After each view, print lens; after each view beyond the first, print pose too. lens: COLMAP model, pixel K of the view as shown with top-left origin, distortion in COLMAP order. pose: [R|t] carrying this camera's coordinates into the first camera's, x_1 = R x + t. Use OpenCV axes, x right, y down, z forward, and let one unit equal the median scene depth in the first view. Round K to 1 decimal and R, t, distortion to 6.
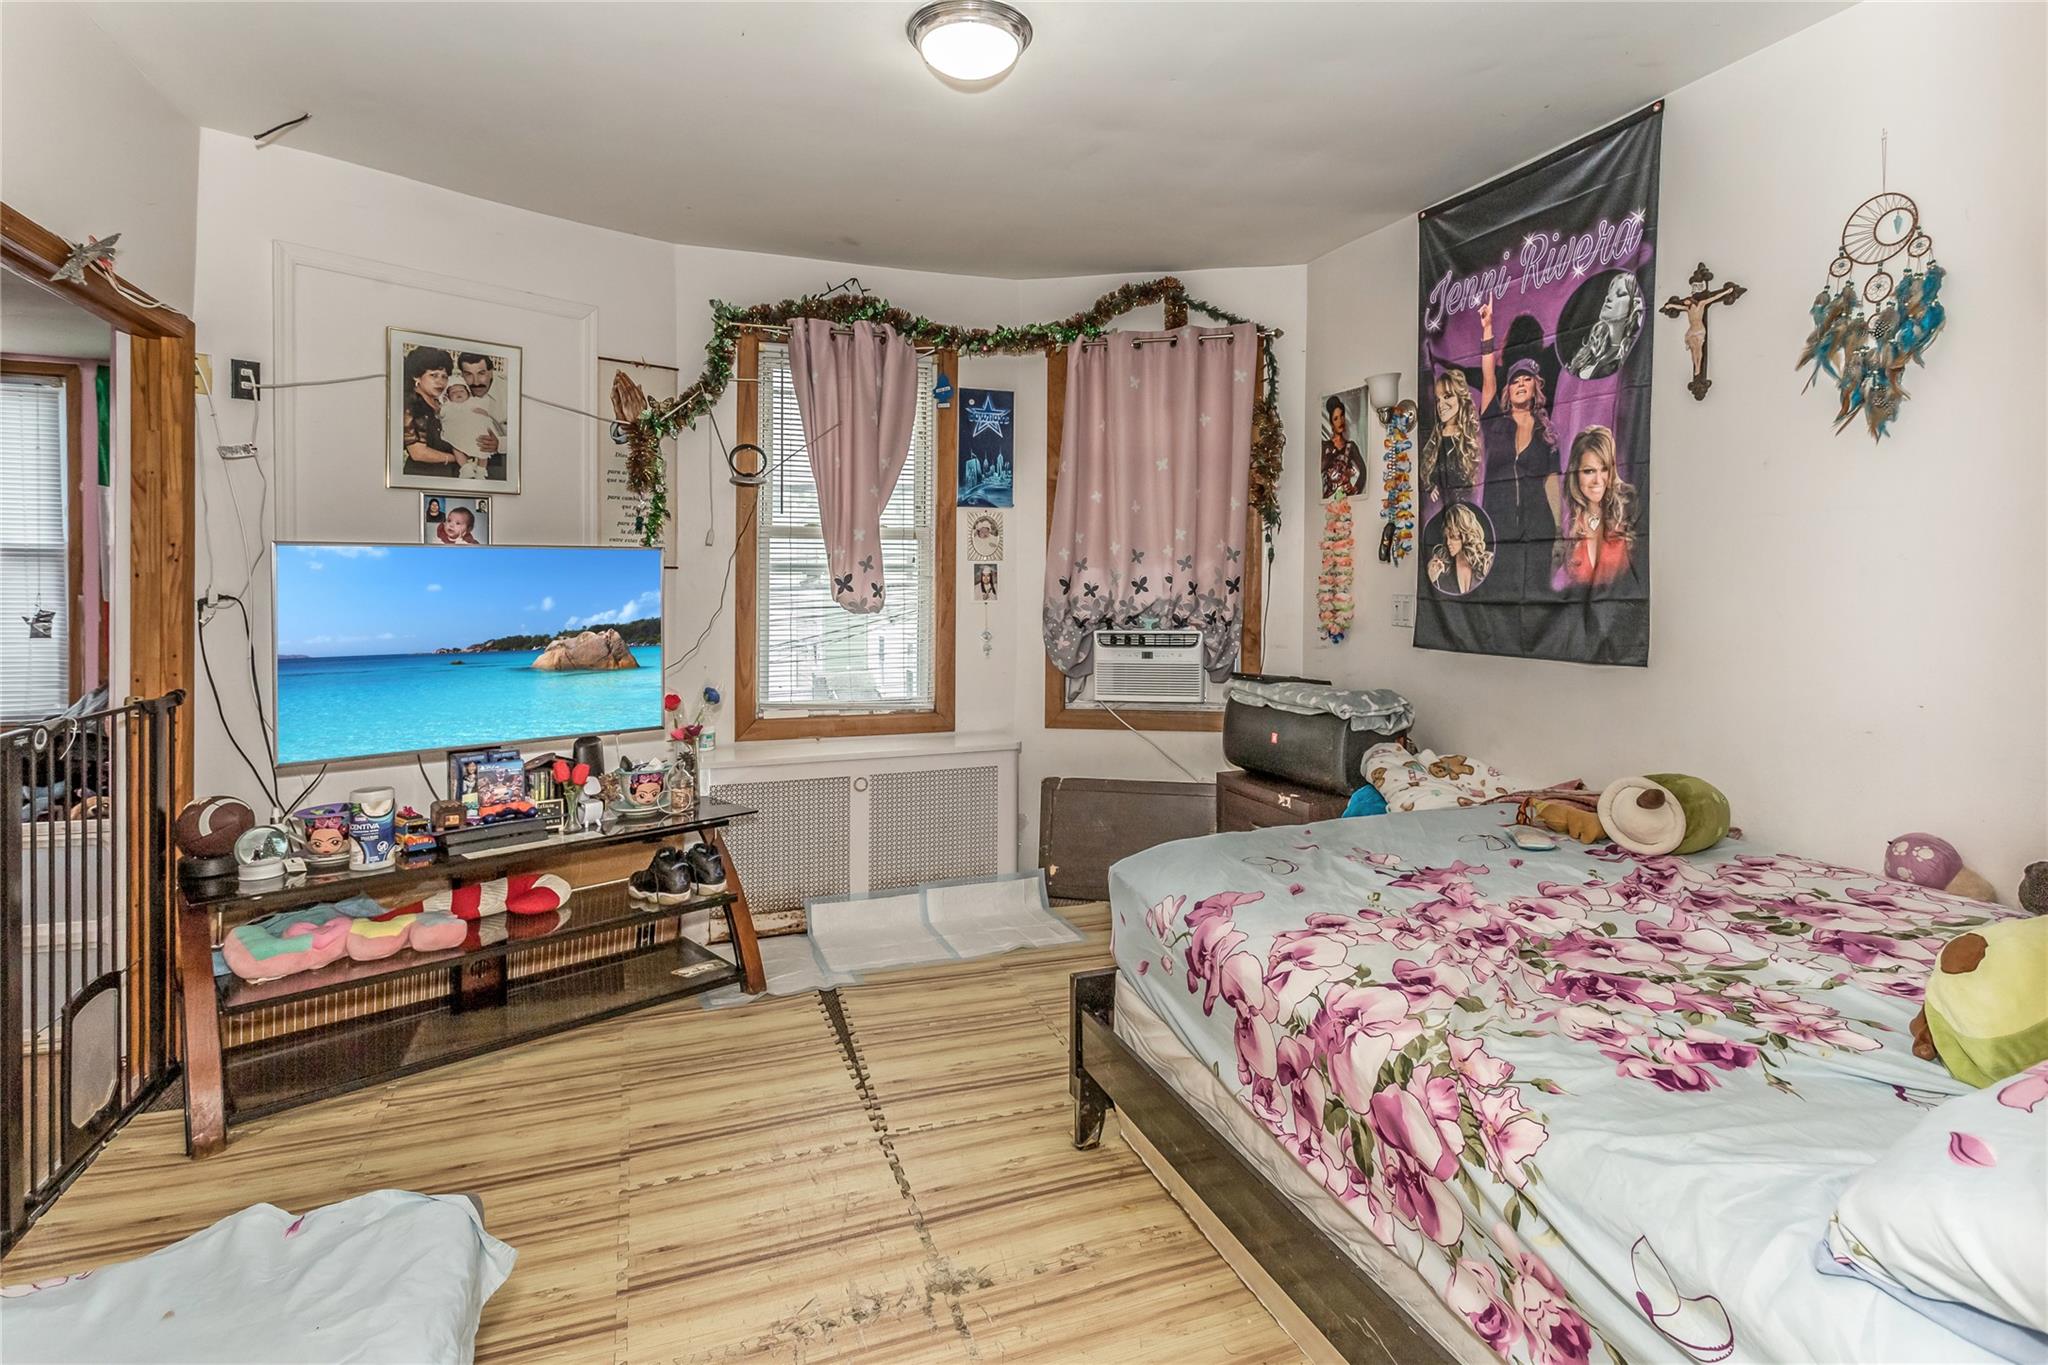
lens RADIAL K [[990.1, 0, 1007.0], [0, 990.1, 586.0], [0, 0, 1]] dist [0.004452, 0.001643]
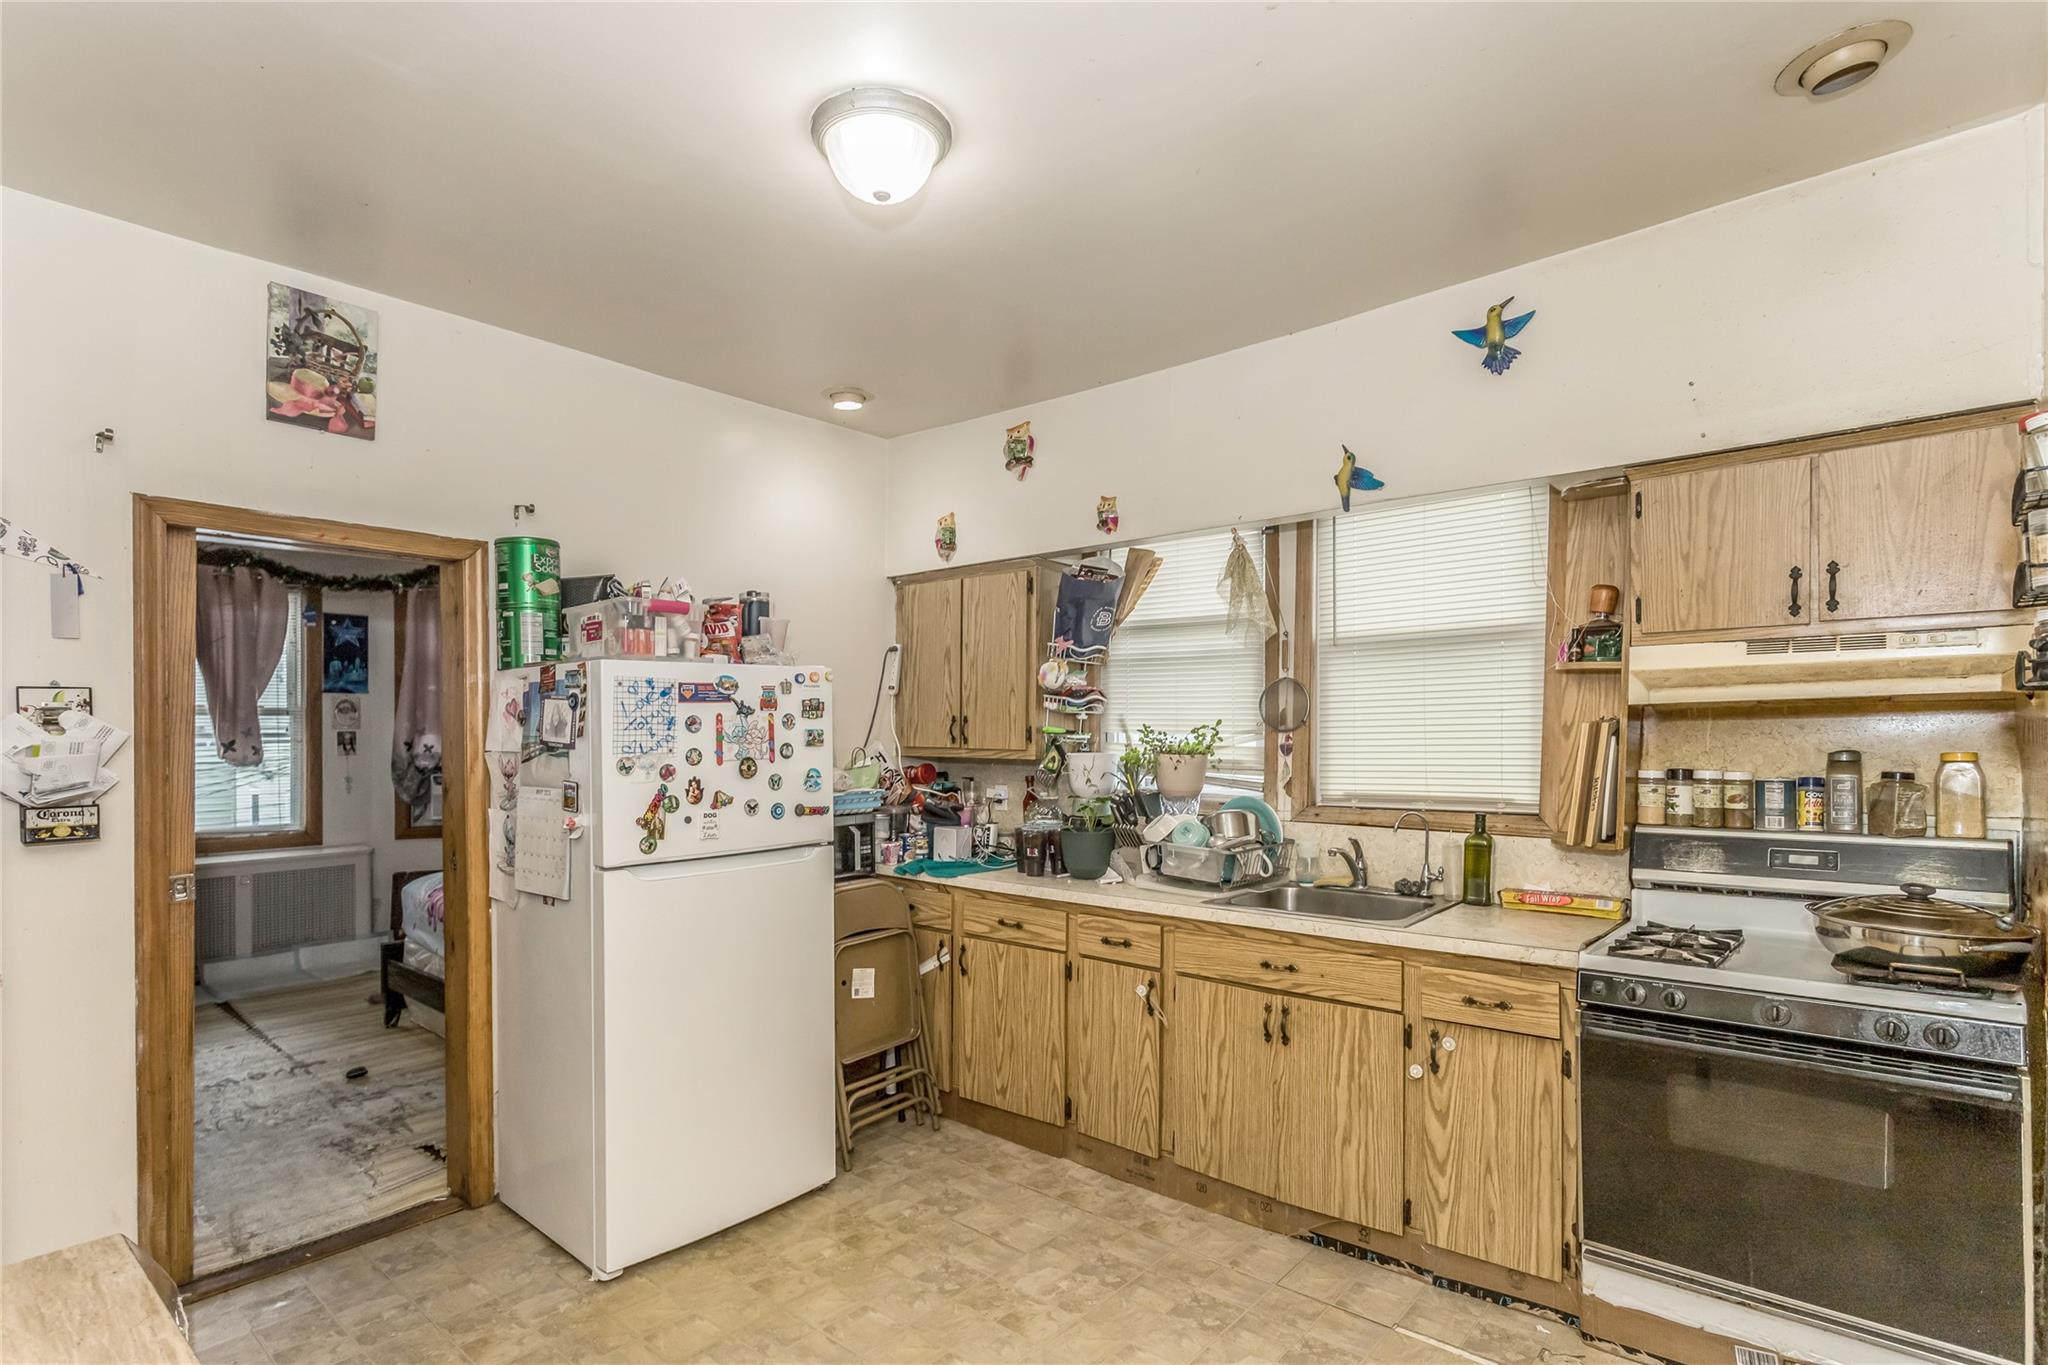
lens RADIAL K [[990.1, 0, 991.1], [0, 990.1, 739.2], [0, 0, 1]] dist [0.004452, 0.001643]
pose [[0.871826, -0.008938, 0.489735, 0.094038], [0.007095, 0.999959, 0.005619, -0.012586], [-0.489765, -0.001424, 0.871853, -0.787021]]
